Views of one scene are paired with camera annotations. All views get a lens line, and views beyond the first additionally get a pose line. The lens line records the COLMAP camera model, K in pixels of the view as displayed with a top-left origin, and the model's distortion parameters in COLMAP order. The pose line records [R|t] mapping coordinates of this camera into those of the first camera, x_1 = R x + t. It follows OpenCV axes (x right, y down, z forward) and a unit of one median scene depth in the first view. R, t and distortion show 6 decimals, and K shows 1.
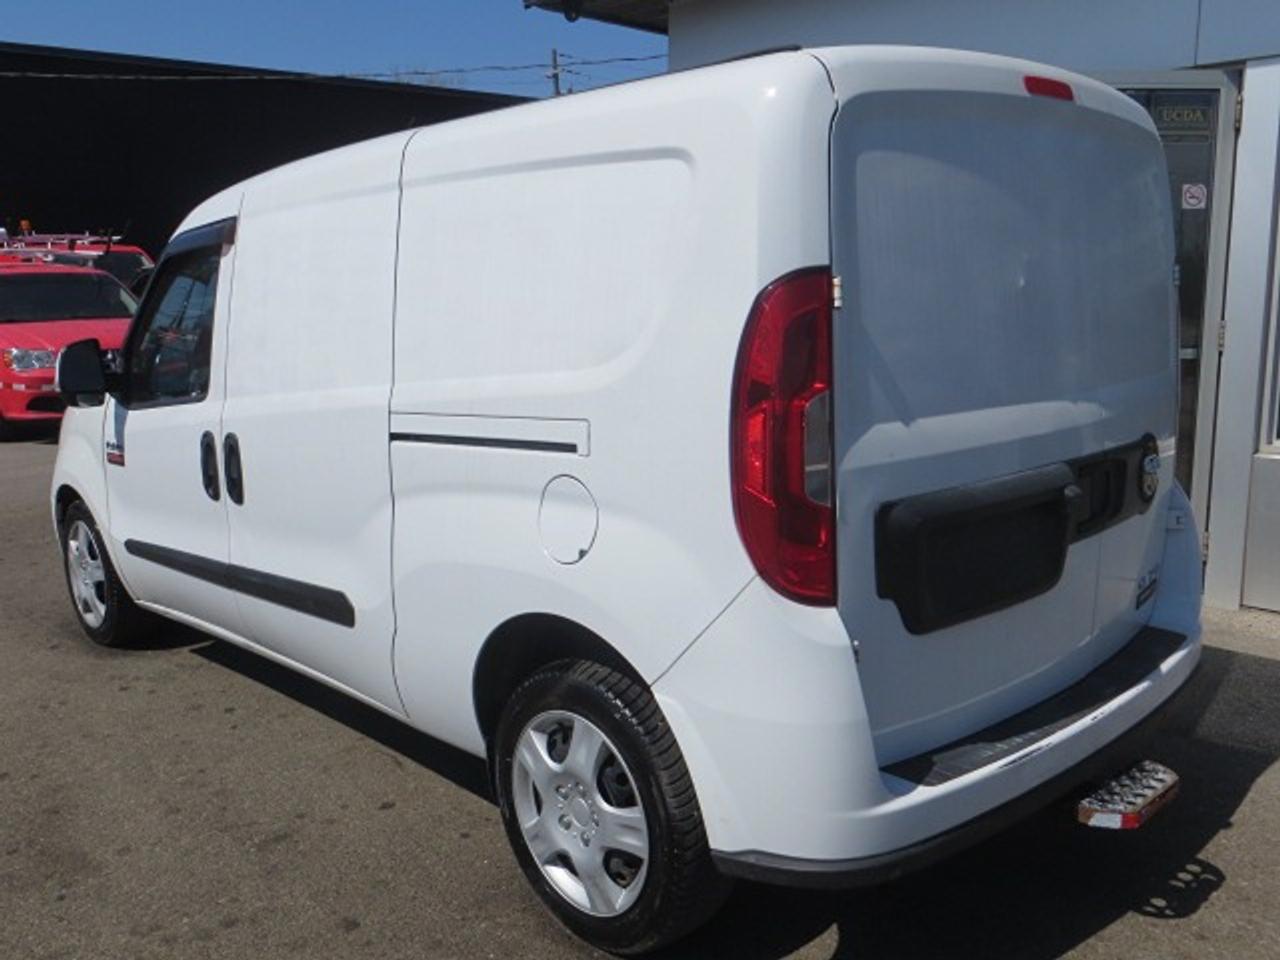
lens RADIAL K [[1150.1, 0, 640.0], [0, 1150.1, 480.0], [0, 0, 1]] dist [-0.029939, 0.018244]
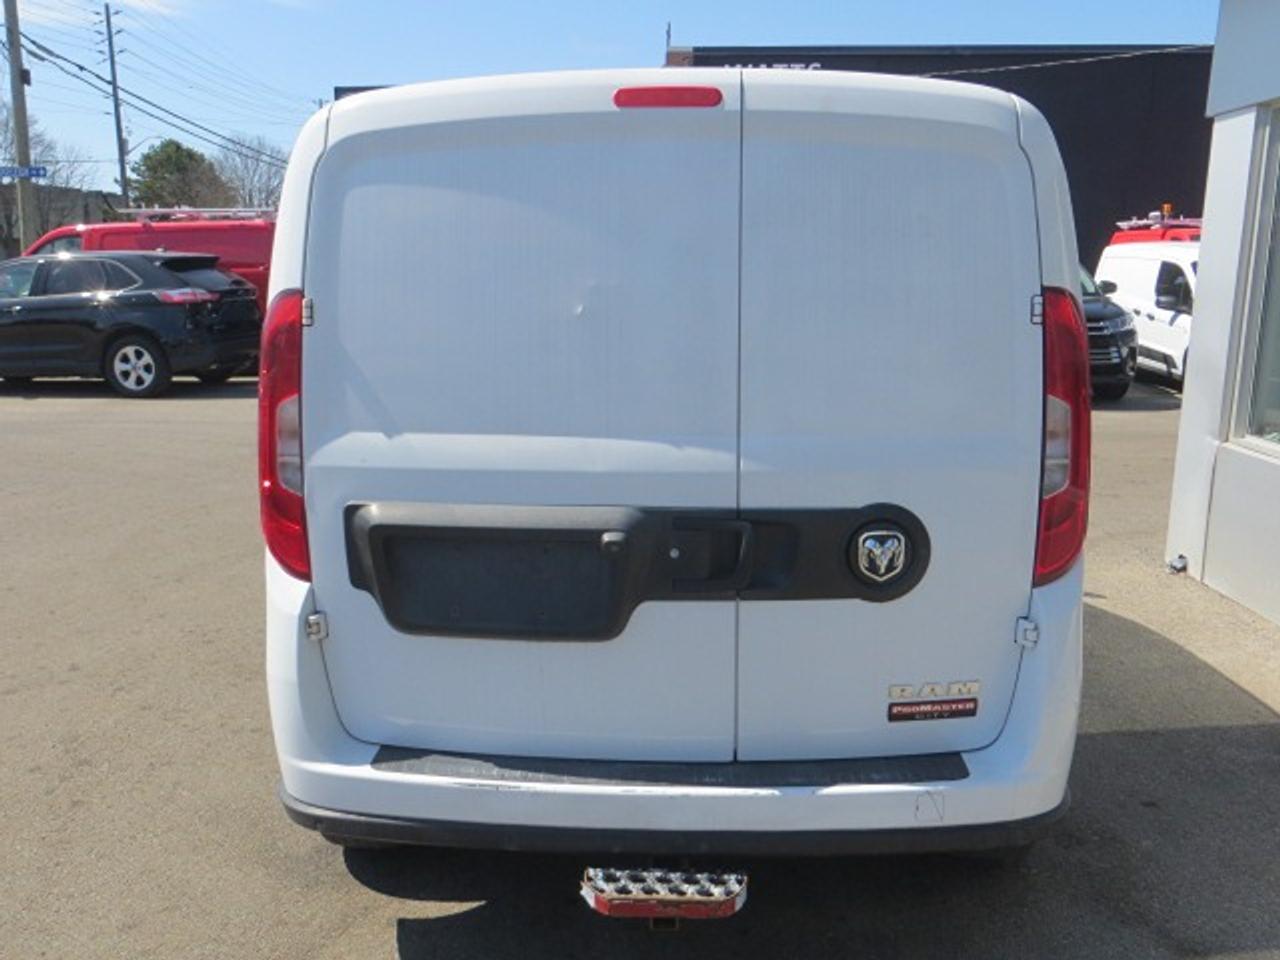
lens RADIAL K [[1150.1, 0, 640.0], [0, 1150.1, 480.0], [0, 0, 1]] dist [-0.029939, 0.018244]
pose [[0.684932, 0.155715, -0.711773, 1.115788], [-0.142275, 0.986674, 0.078945, -0.120541], [0.714581, 0.047195, 0.697959, 0.391855]]
